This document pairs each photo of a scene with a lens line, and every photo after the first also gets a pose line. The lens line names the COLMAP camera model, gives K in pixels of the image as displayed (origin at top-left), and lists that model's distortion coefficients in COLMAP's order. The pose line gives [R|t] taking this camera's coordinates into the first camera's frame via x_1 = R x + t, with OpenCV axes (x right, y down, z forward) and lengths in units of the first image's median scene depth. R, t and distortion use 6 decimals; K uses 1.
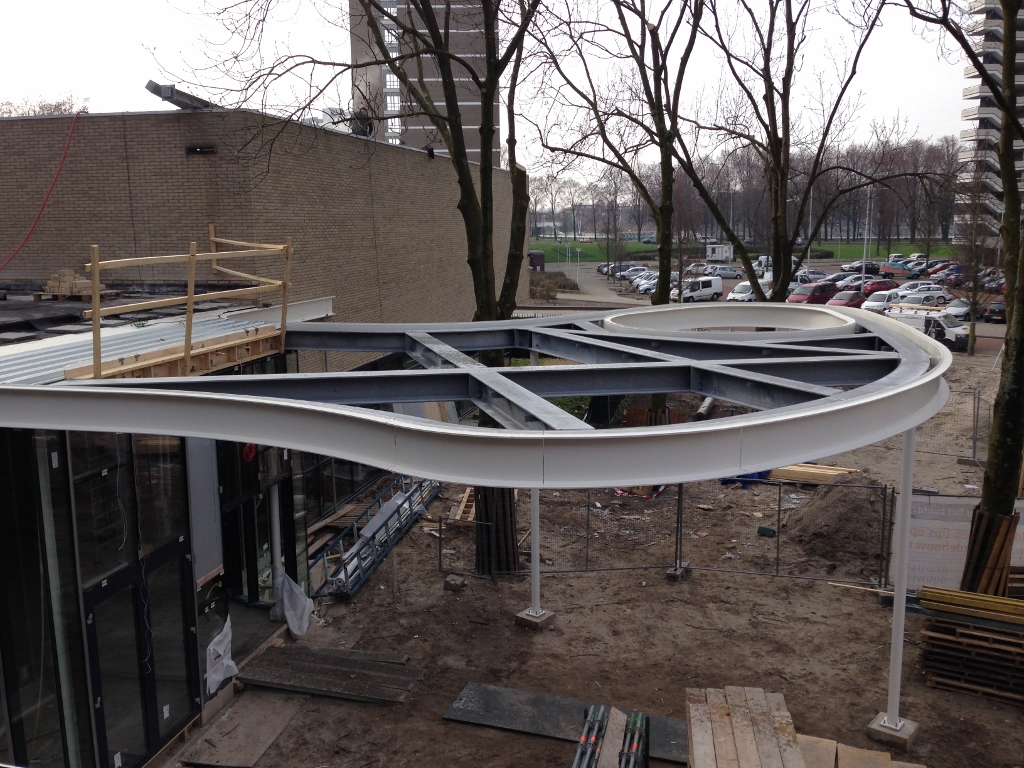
lens RADIAL K [[918.1, 0, 514.0], [0, 918.1, 387.1], [0, 0, 1]] dist [0.062449, -0.064931]
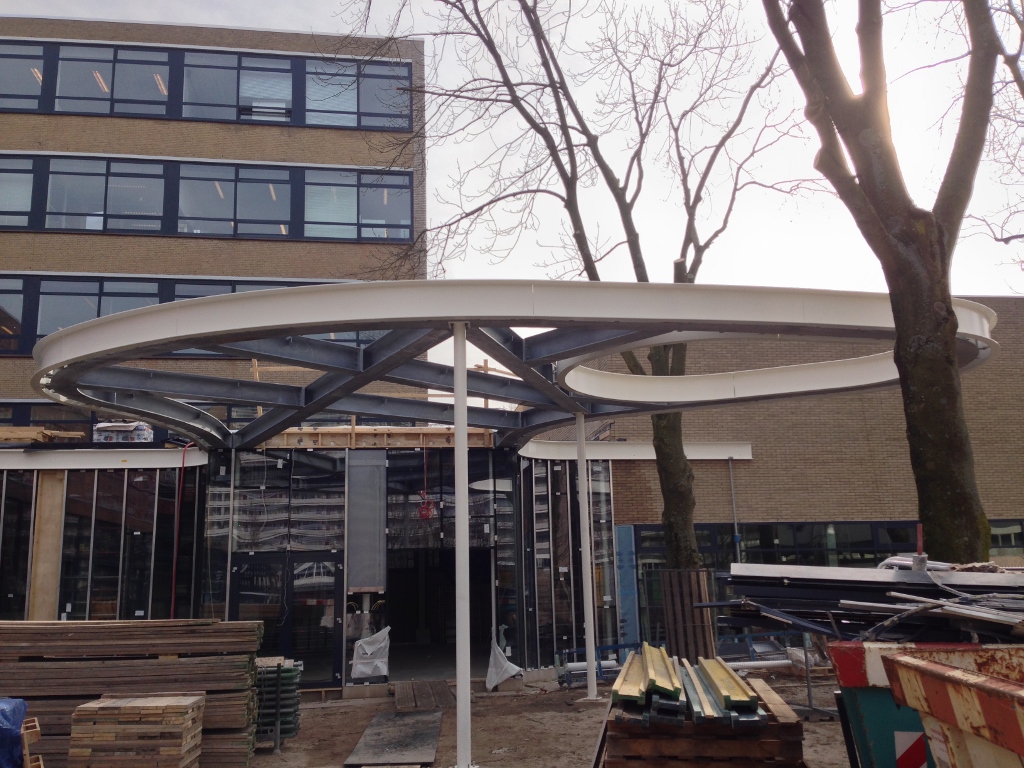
lens RADIAL K [[918.1, 0, 512.2], [0, 918.1, 386.1], [0, 0, 1]] dist [0.062449, -0.064931]
pose [[0.356514, -0.194917, -0.913731, 0.903861], [-0.137399, 0.956424, -0.257634, 0.197301], [0.924132, 0.217396, 0.314197, 0.574740]]
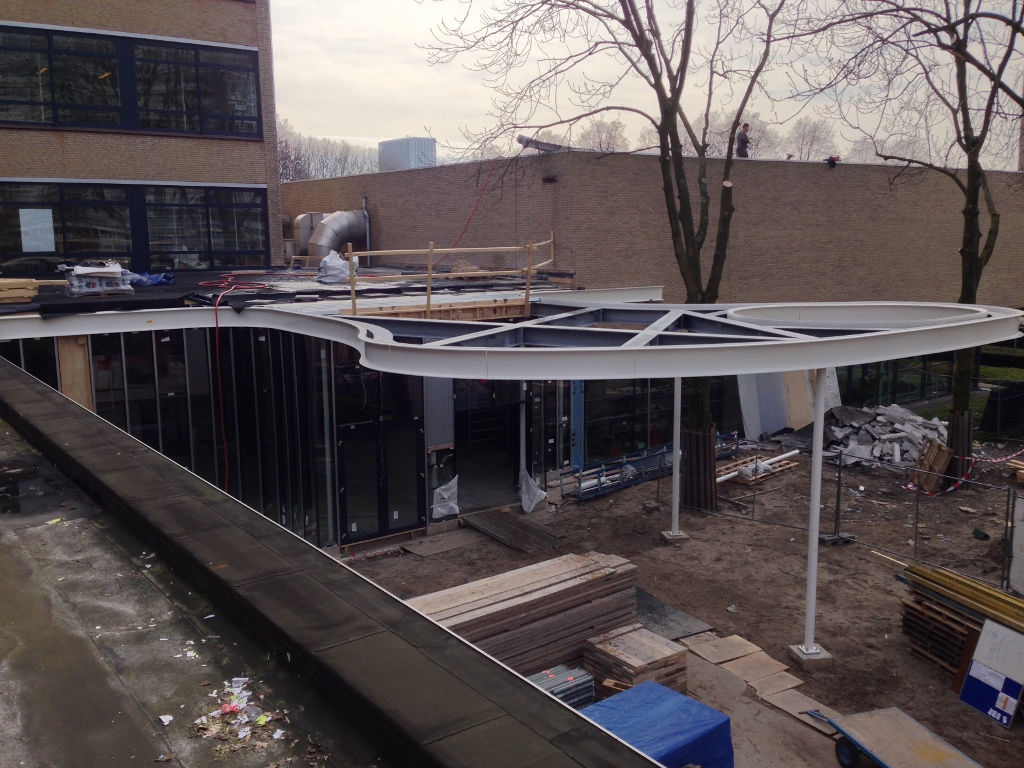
lens RADIAL K [[918.1, 0, 514.3], [0, 918.1, 381.5], [0, 0, 1]] dist [0.062449, -0.064931]
pose [[0.748967, 0.103148, -0.654529, 0.674259], [-0.109232, 0.993515, 0.031577, 0.020139], [0.653541, 0.047845, 0.755377, -0.119662]]
